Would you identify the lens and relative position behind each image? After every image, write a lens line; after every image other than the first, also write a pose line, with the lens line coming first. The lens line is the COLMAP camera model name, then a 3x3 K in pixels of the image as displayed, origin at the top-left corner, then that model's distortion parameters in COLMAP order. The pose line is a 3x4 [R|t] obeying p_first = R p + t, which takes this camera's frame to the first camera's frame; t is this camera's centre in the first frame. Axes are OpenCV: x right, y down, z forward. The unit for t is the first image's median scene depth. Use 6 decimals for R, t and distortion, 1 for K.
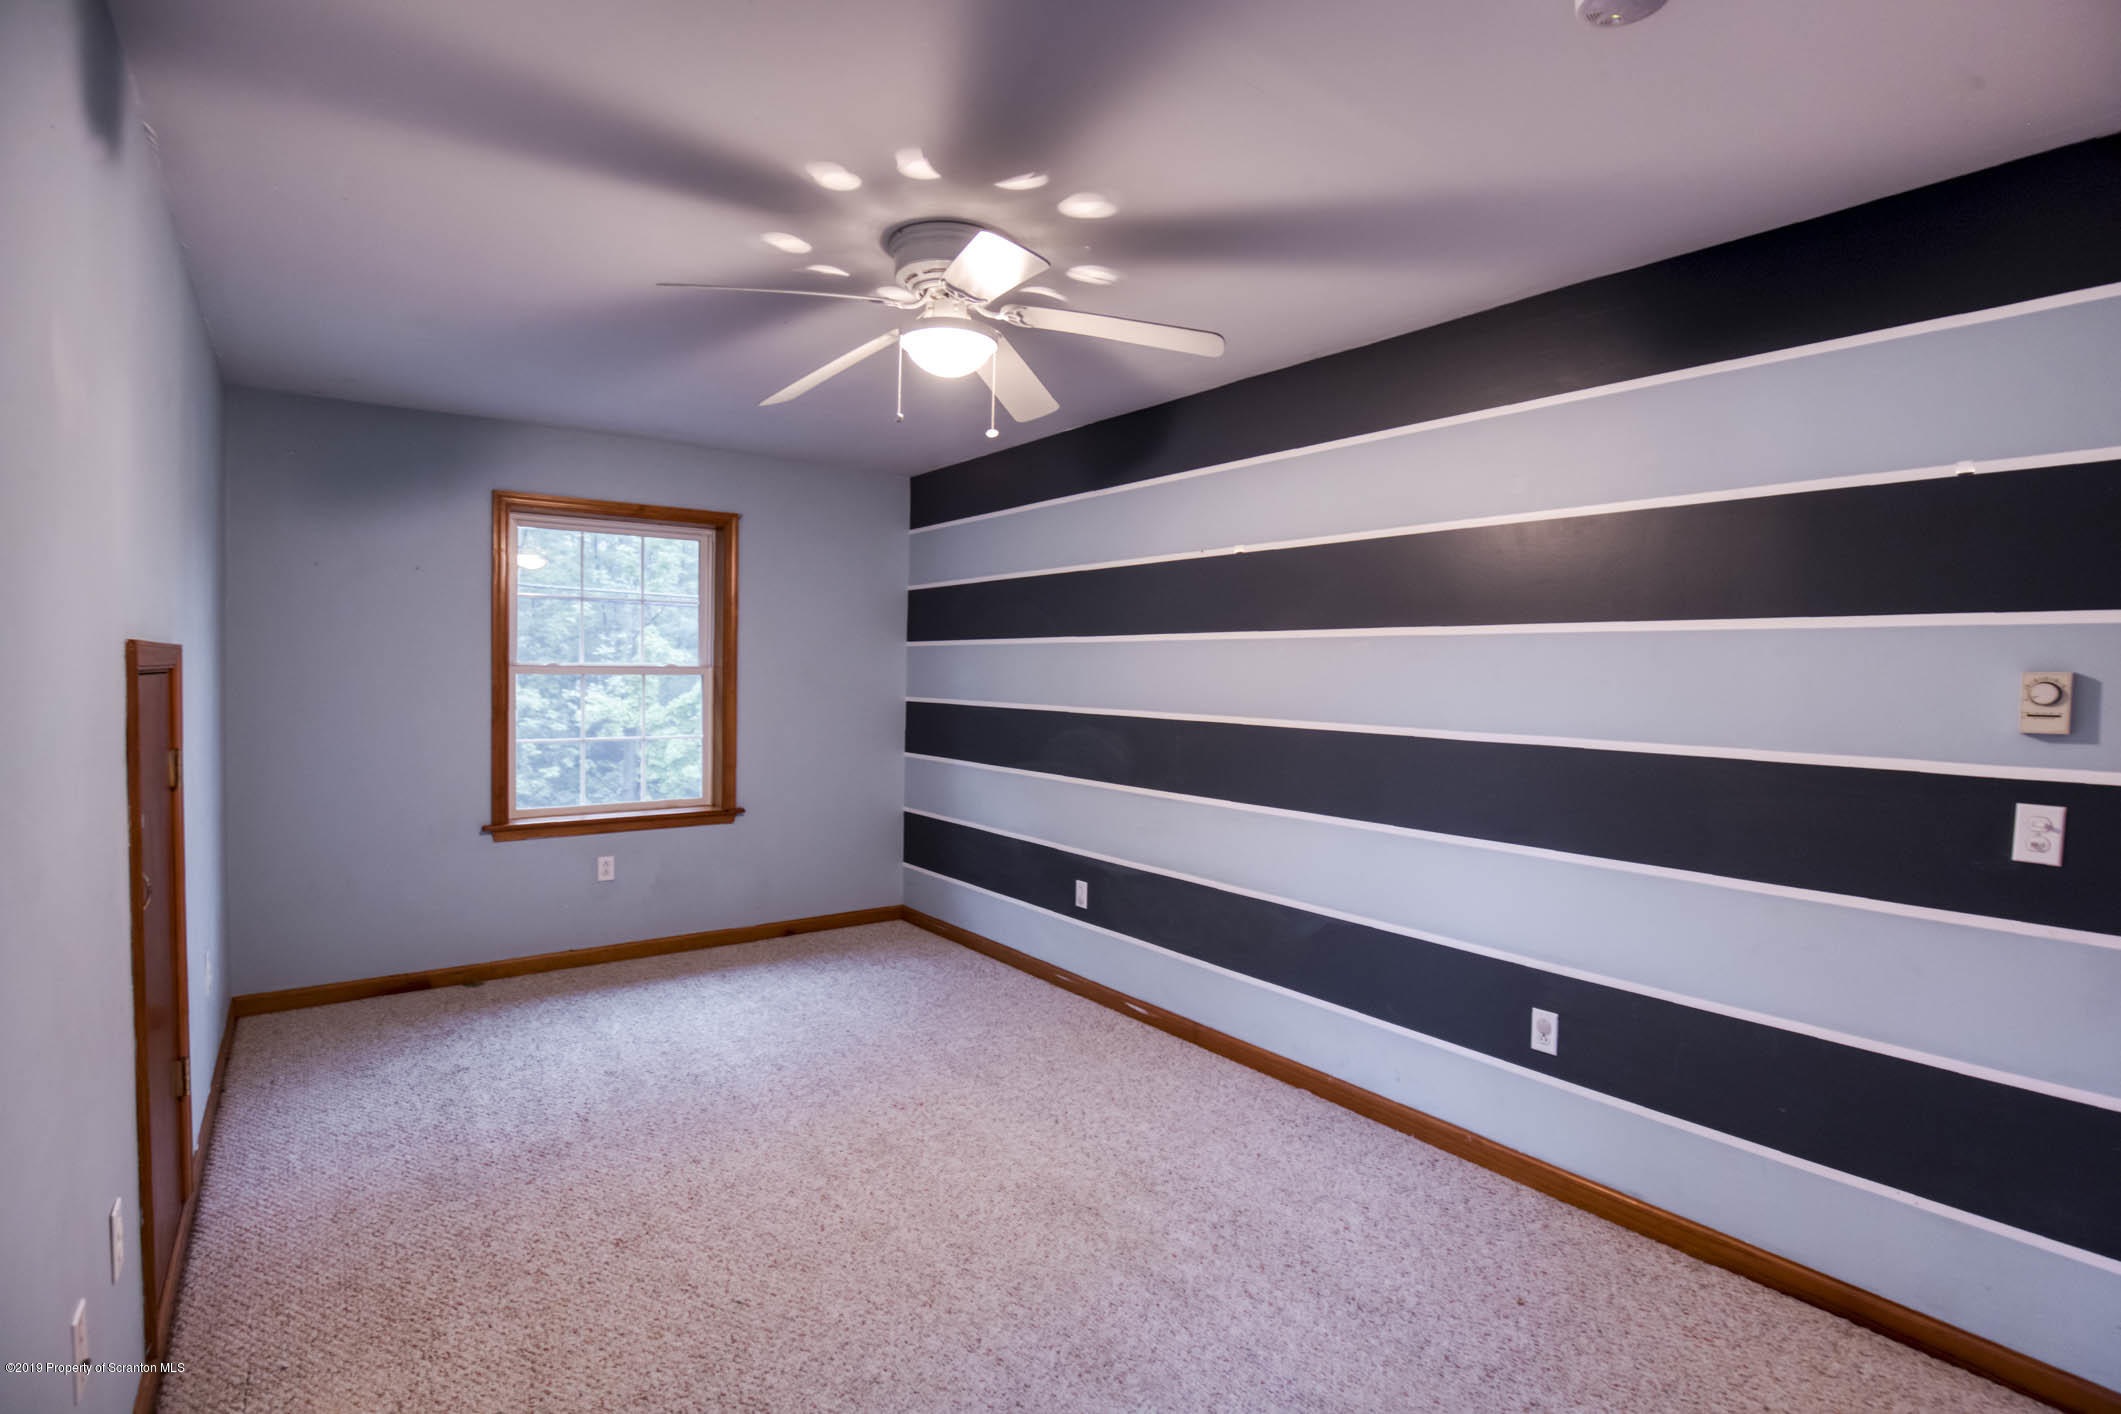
lens RADIAL K [[1018.1, 0, 1064.5], [0, 1018.1, 681.2], [0, 0, 1]] dist [-0.031734, 0.000222]
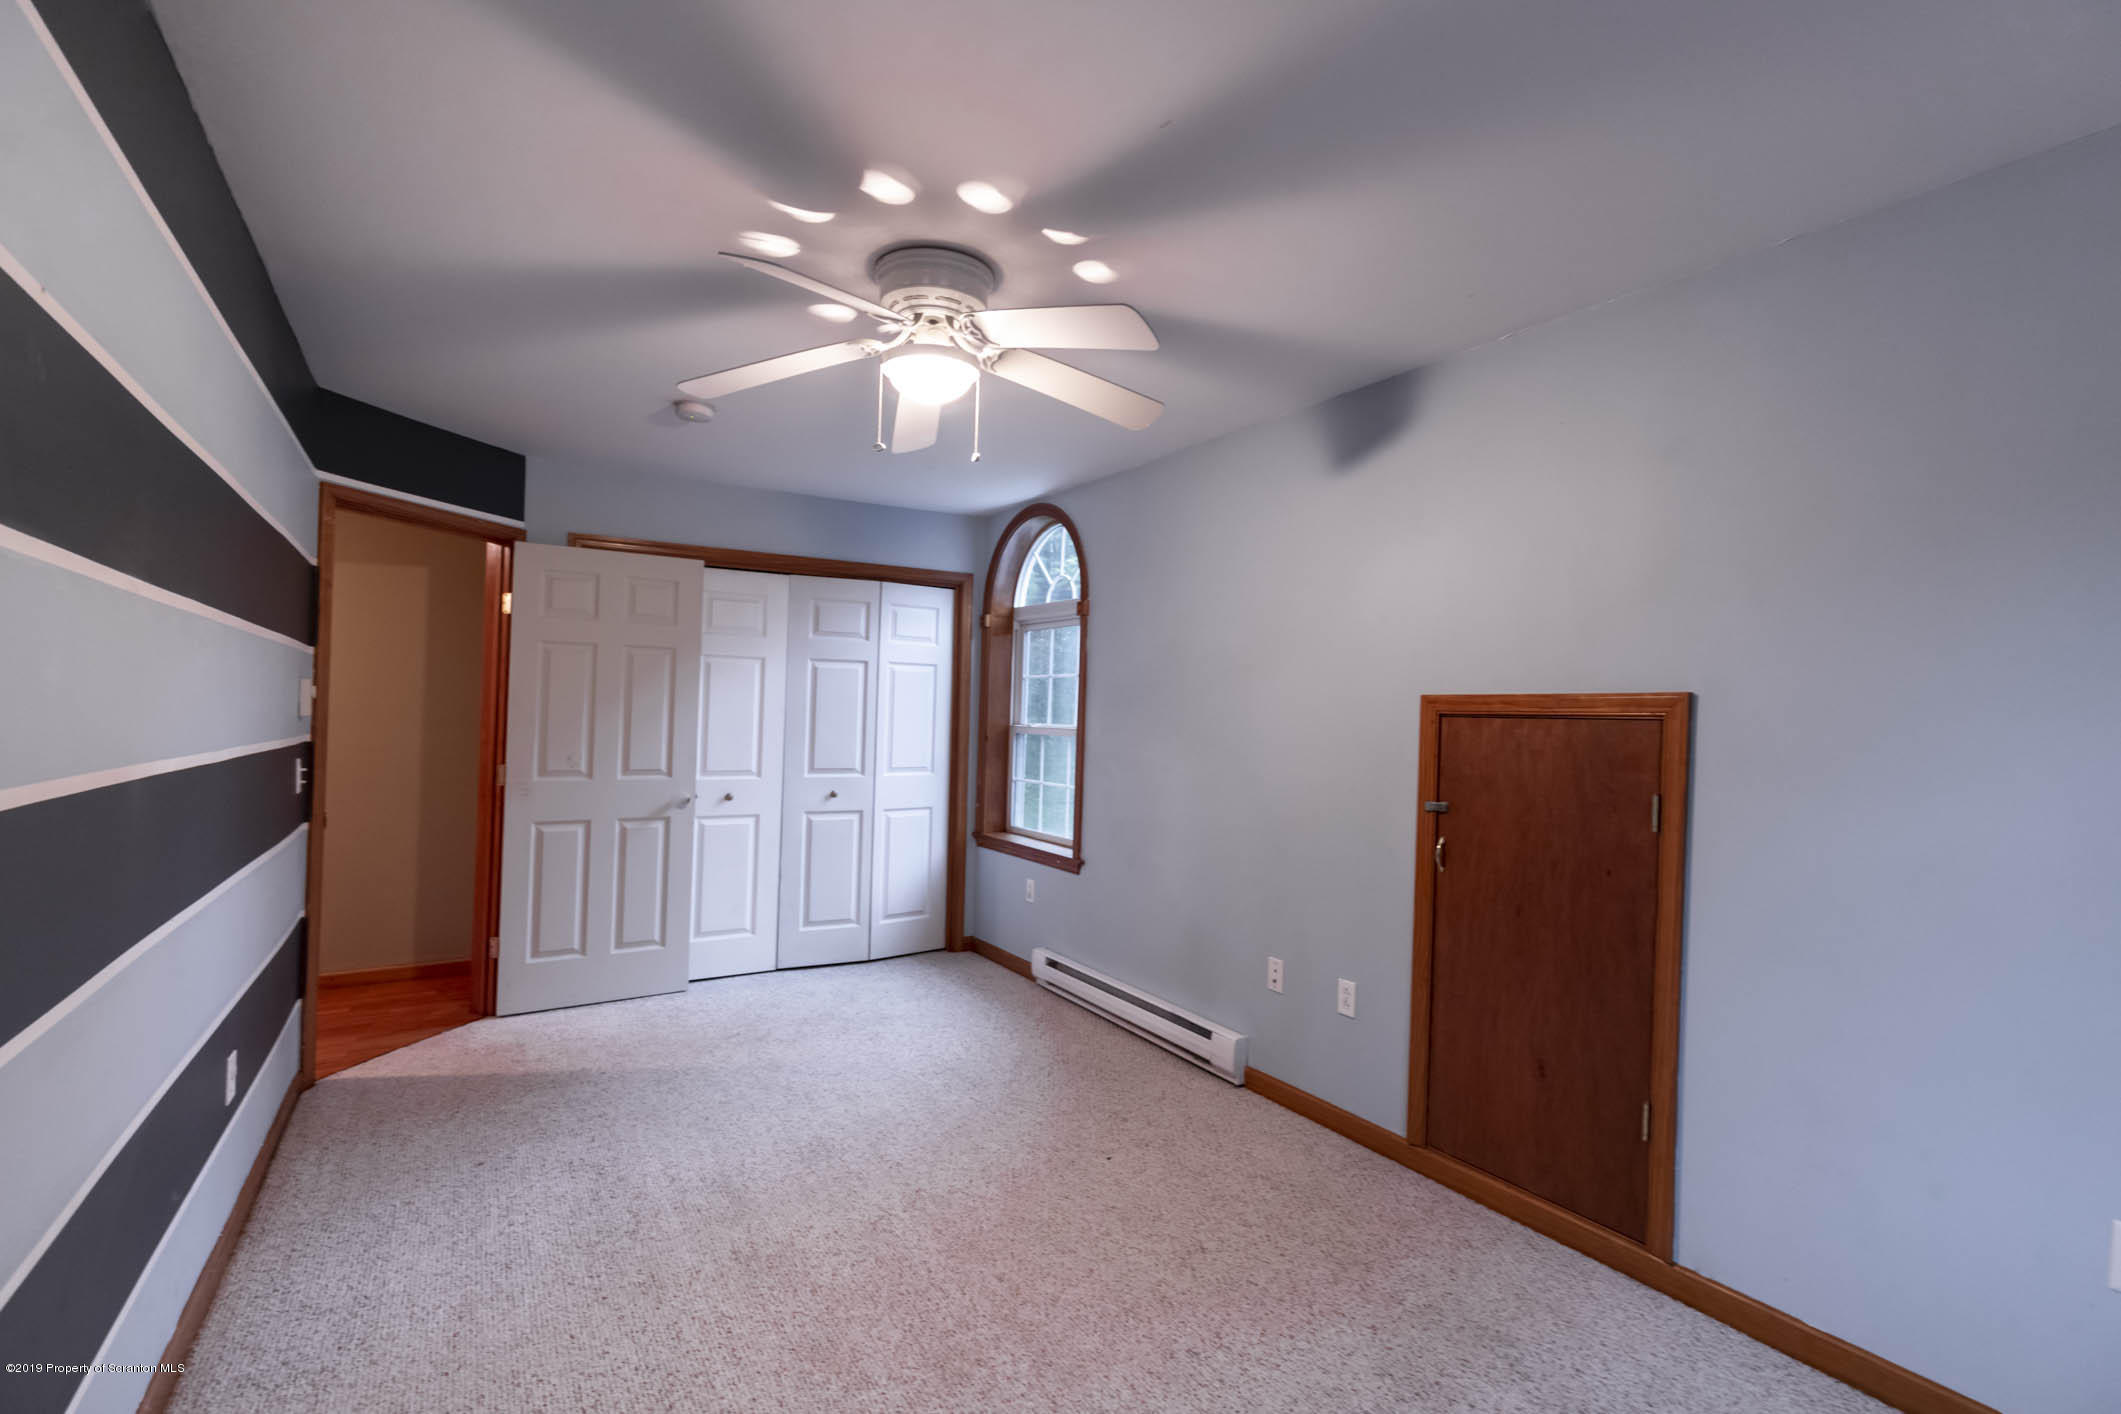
lens RADIAL K [[973.2, 0, 1063.5], [0, 973.2, 715.4], [0, 0, 1]] dist [0.001858, 0.000186]
pose [[-0.995245, -0.045333, 0.086214, -0.318538], [-0.045090, 0.998972, 0.004767, -0.007528], [-0.086341, 0.000857, -0.996265, 1.784725]]
